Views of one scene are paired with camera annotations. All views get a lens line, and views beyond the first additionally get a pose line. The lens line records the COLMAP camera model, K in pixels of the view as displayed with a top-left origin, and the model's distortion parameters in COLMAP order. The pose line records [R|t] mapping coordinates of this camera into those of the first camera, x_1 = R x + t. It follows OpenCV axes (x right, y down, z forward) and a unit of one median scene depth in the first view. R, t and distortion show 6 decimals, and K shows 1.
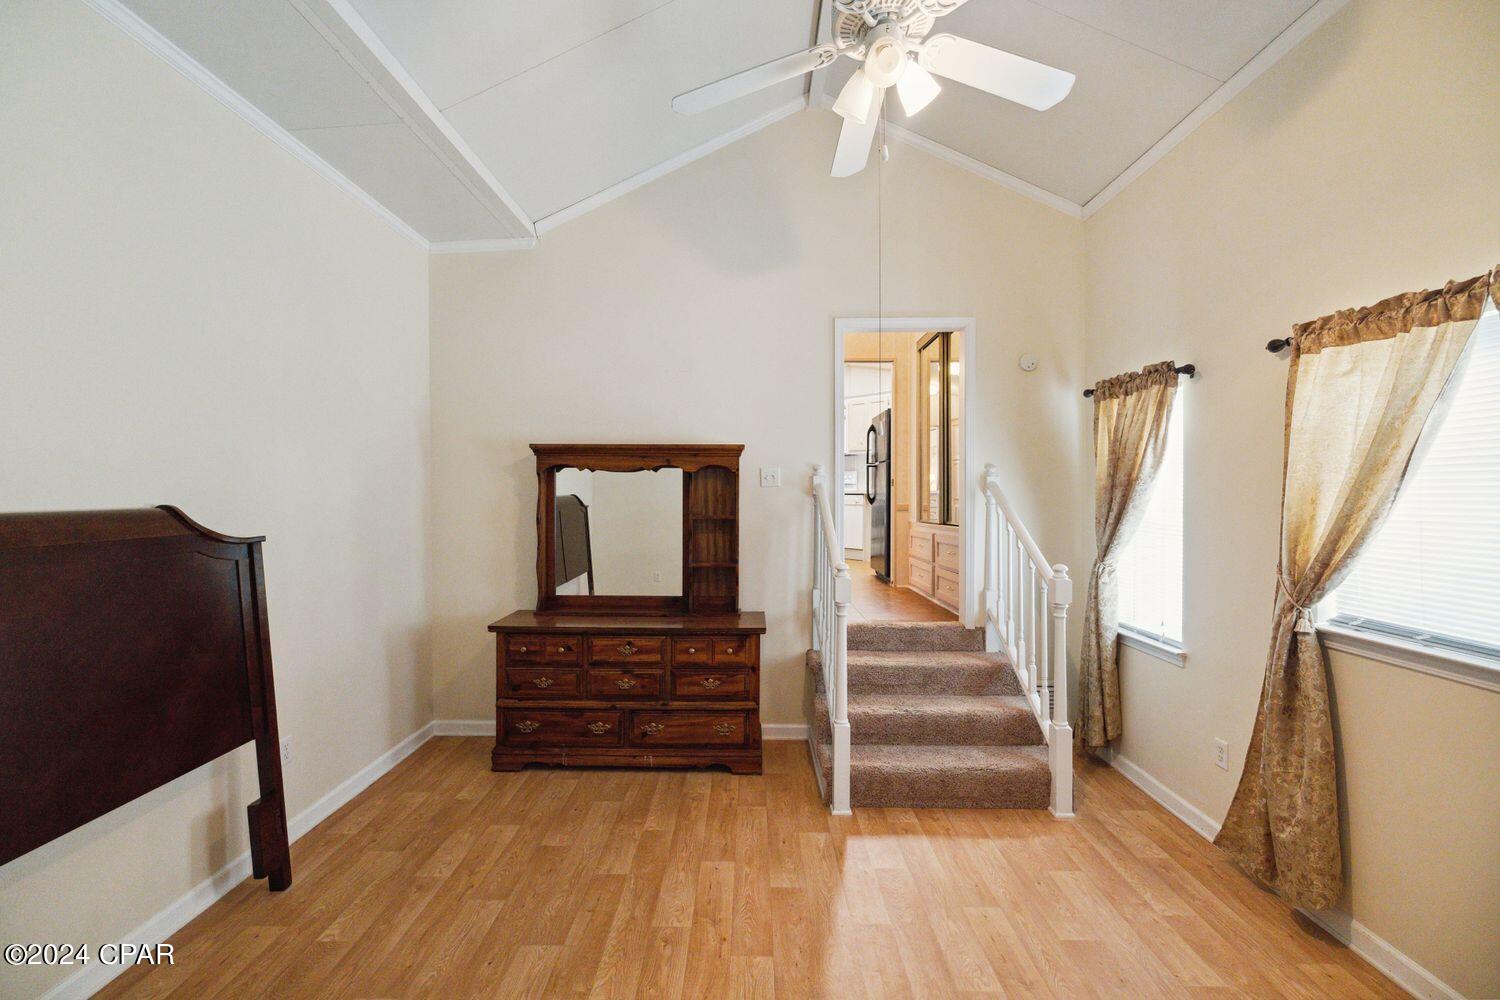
lens RADIAL K [[636.0, 0, 735.4], [0, 636.0, 494.5], [0, 0, 1]] dist [0.000552, 0.000083]
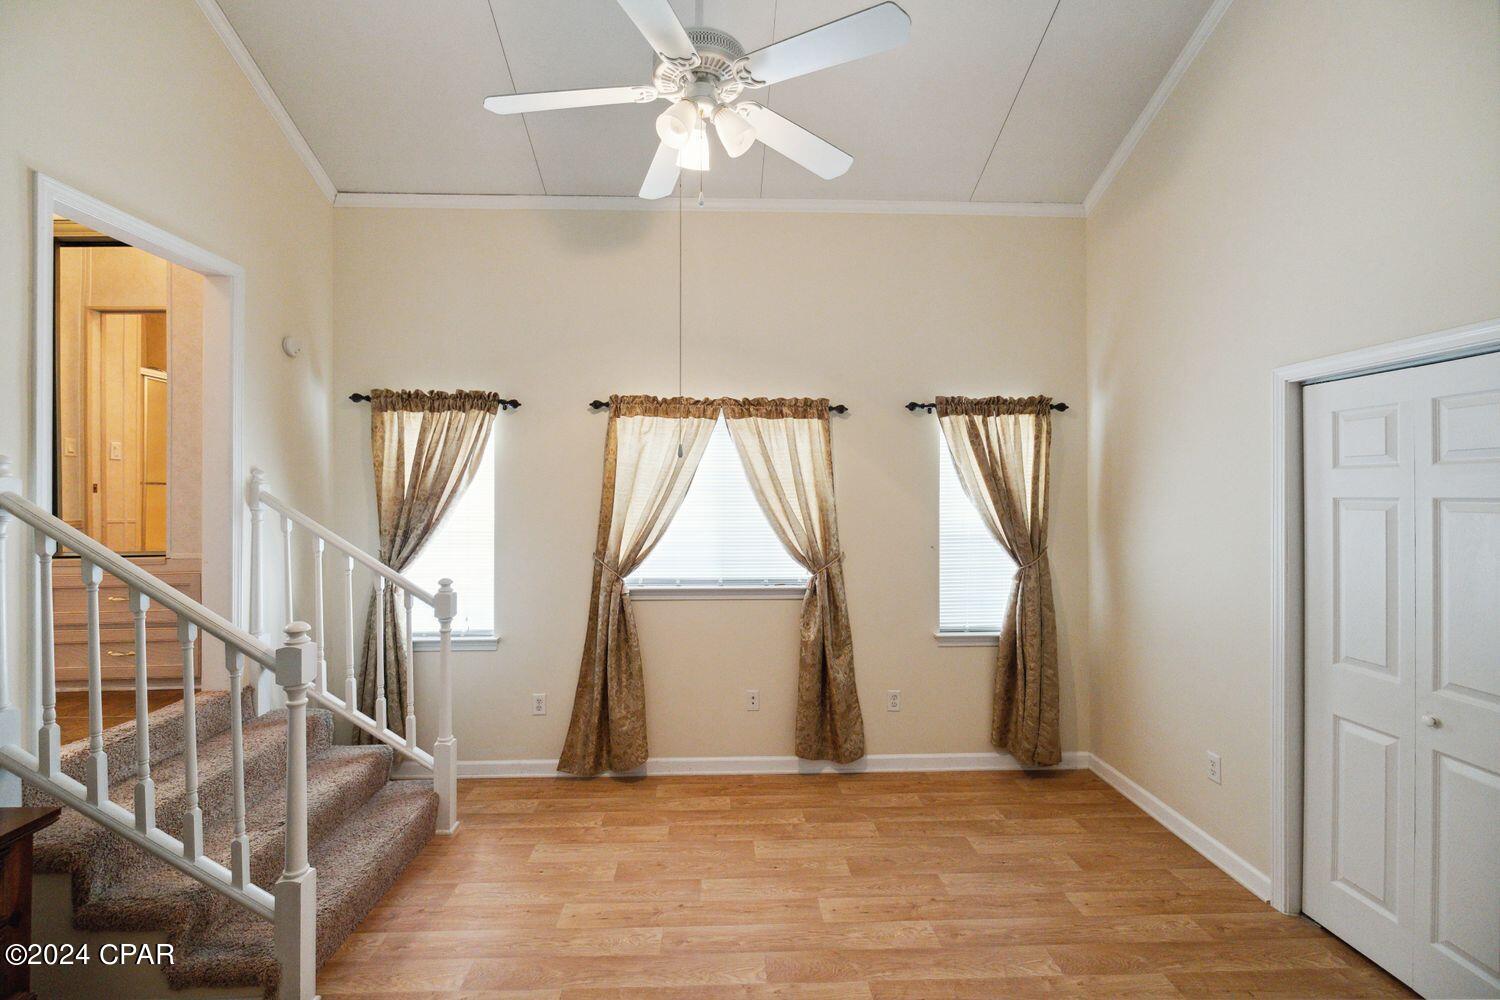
lens RADIAL K [[624.3, 0, 744.8], [0, 624.3, 490.8], [0, 0, 1]] dist [-0.002170, -0.000464]
pose [[-0.061786, 0.005826, 0.998072, -0.660567], [0.001762, 0.999982, -0.005728, -0.026971], [-0.998088, 0.001405, -0.061795, 0.802094]]
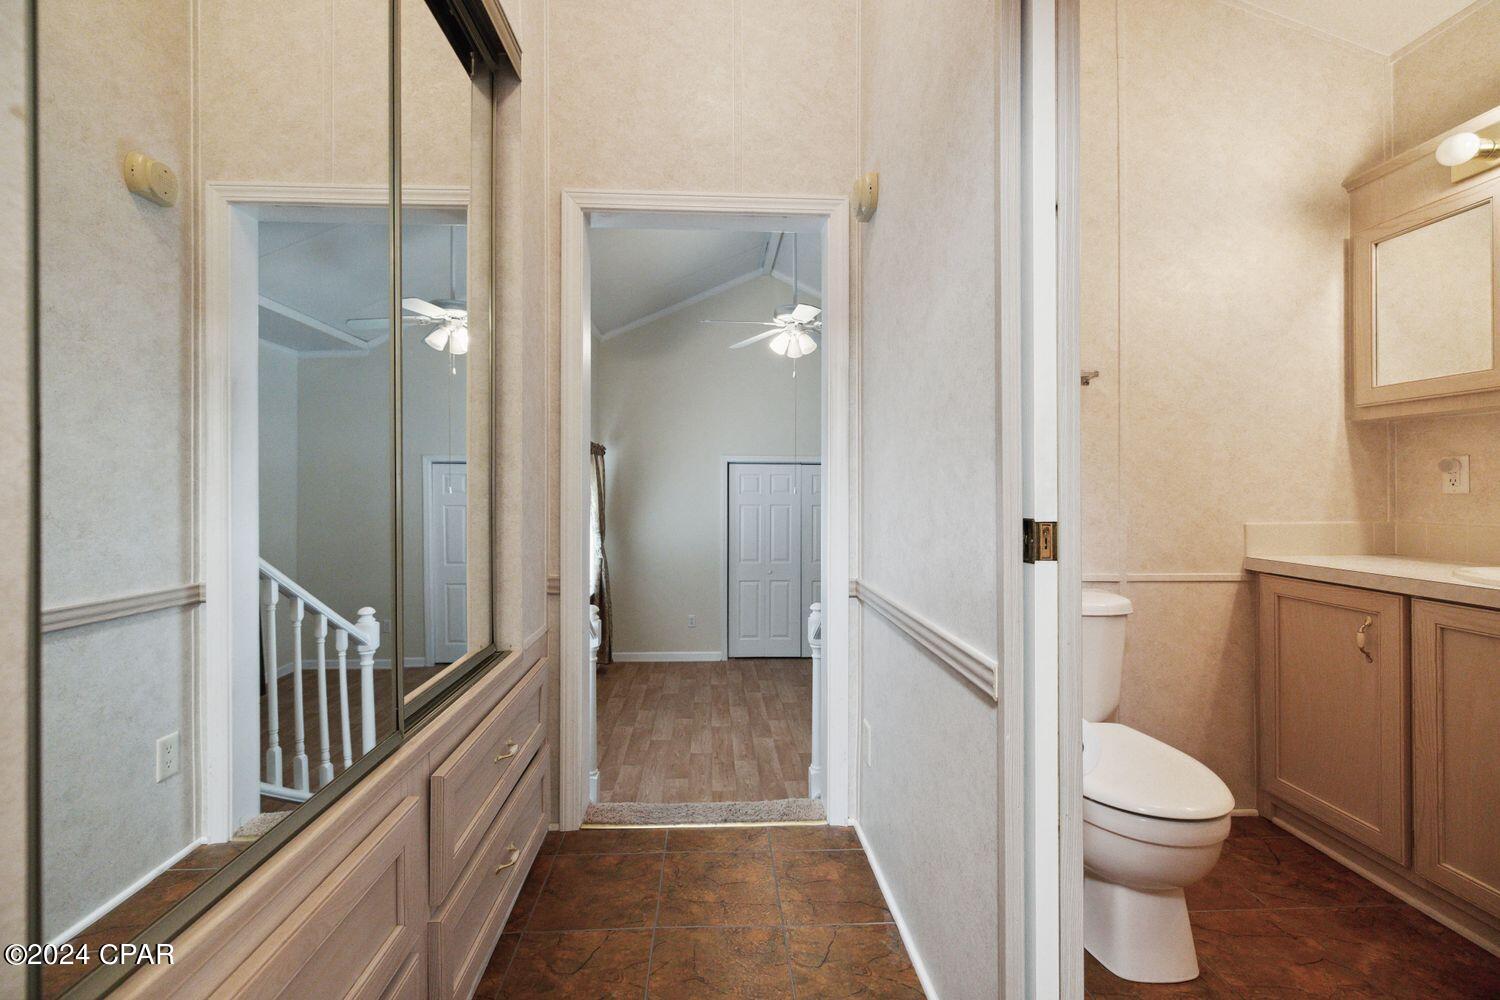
lens RADIAL K [[624.3, 0, 744.8], [0, 624.3, 490.8], [0, 0, 1]] dist [-0.002170, -0.000464]
pose [[-0.996458, -0.008153, -0.083693, 0.473056], [-0.008186, 0.999966, 0.000052, -0.083891], [0.083689, 0.000737, -0.996492, 2.600007]]
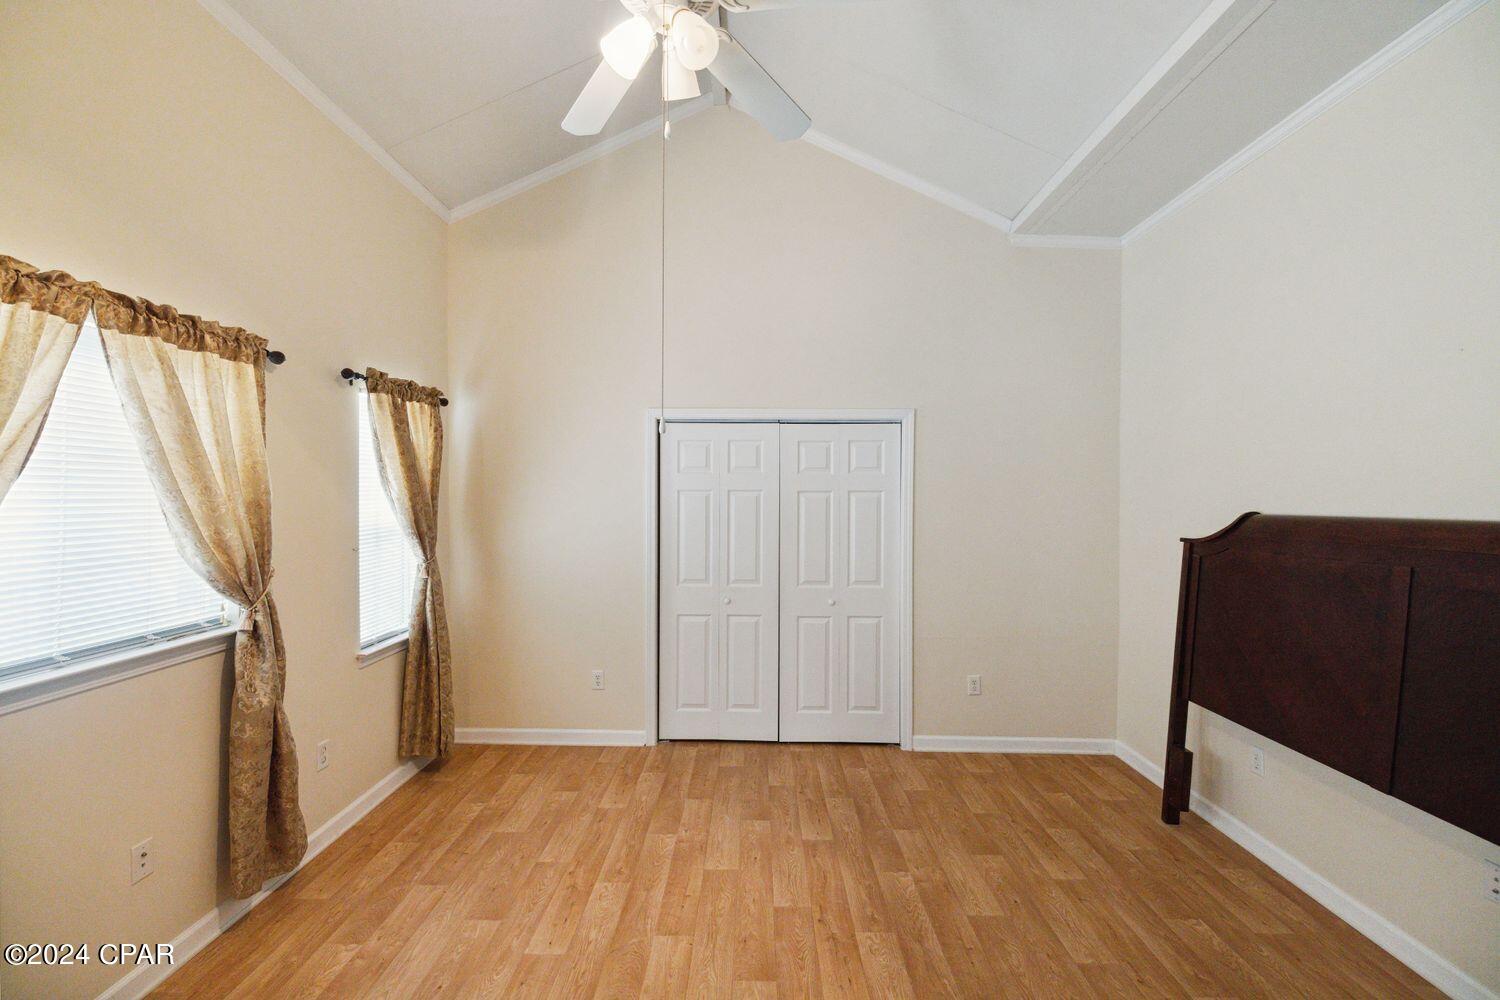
lens RADIAL K [[627.2, 0, 736.8], [0, 627.2, 500.0], [0, 0, 1]] dist [-0.000448, -0.000207]
pose [[-0.999983, -0.002839, 0.005025, 0.088252], [-0.002783, 0.999935, 0.011032, -0.011770], [-0.005056, 0.011018, -0.999927, 1.525042]]
